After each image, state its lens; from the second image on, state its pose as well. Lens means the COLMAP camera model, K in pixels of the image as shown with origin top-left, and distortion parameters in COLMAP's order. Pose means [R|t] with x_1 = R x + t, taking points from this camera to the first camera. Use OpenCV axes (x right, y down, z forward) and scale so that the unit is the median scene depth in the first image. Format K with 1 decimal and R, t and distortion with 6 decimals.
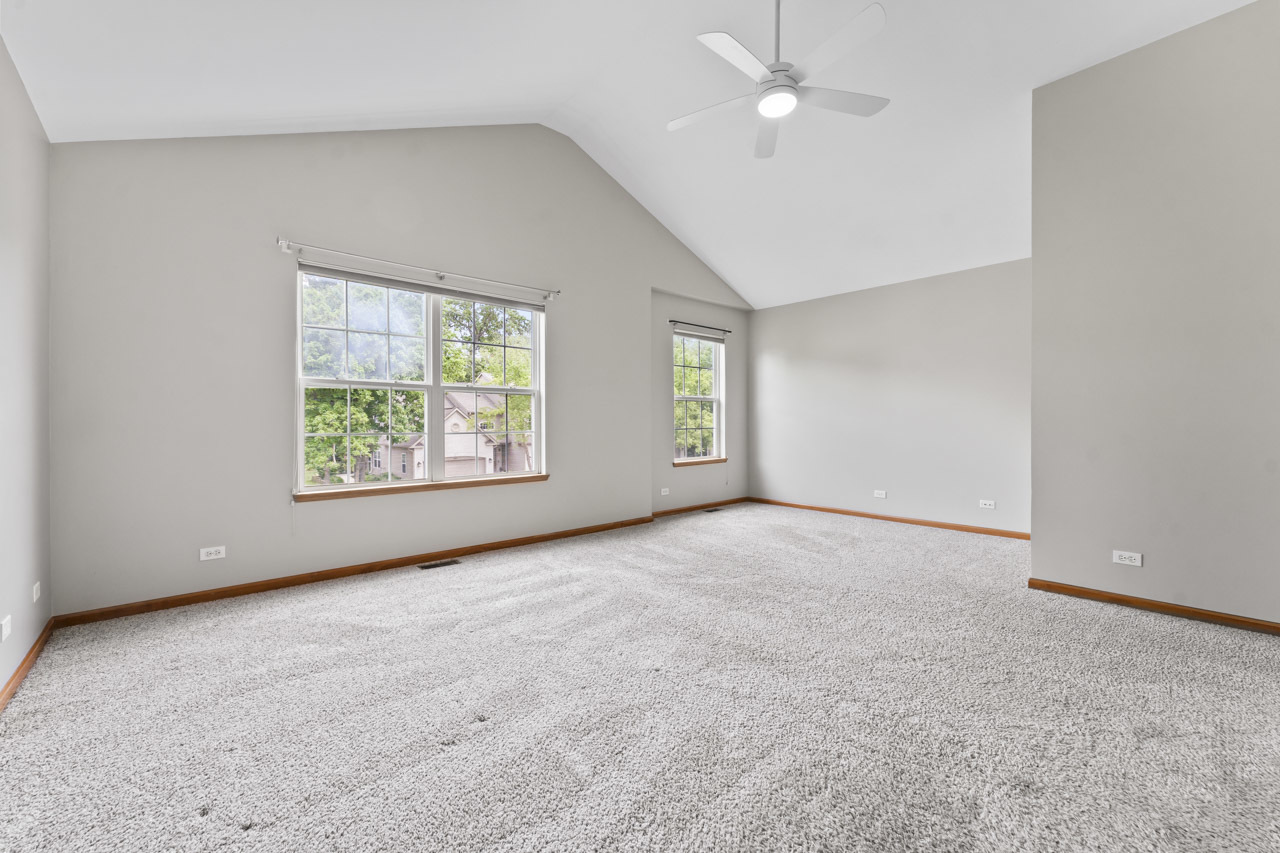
lens RADIAL K [[514.1, 0, 627.7], [0, 514.1, 426.9], [0, 0, 1]] dist [-0.001681, -0.001108]
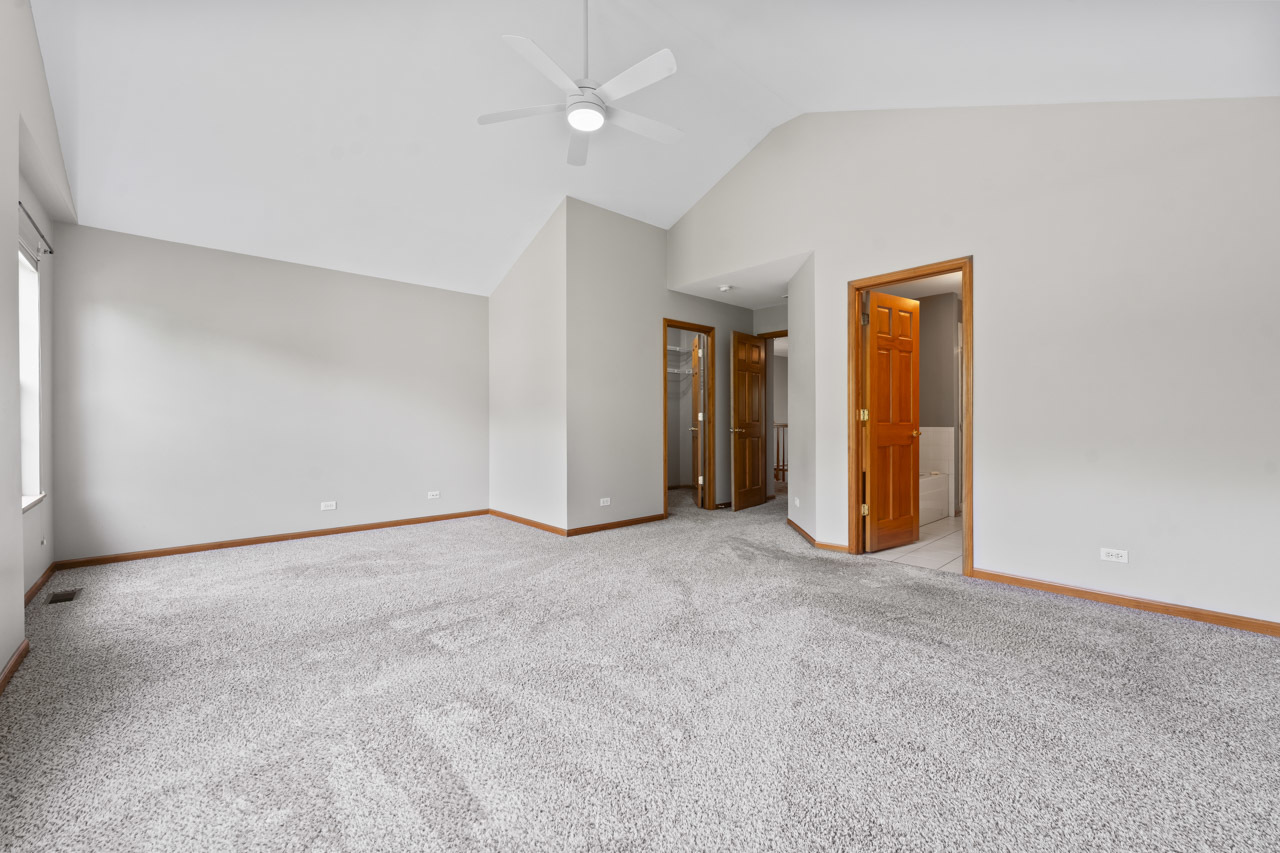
lens RADIAL K [[514.1, 0, 636.8], [0, 514.1, 427.1], [0, 0, 1]] dist [-0.001681, -0.001108]
pose [[-0.024134, -0.004491, 0.999699, -0.588795], [0.013299, 0.999900, 0.004813, -0.002399], [-0.999620, 0.013411, -0.024072, 0.717296]]
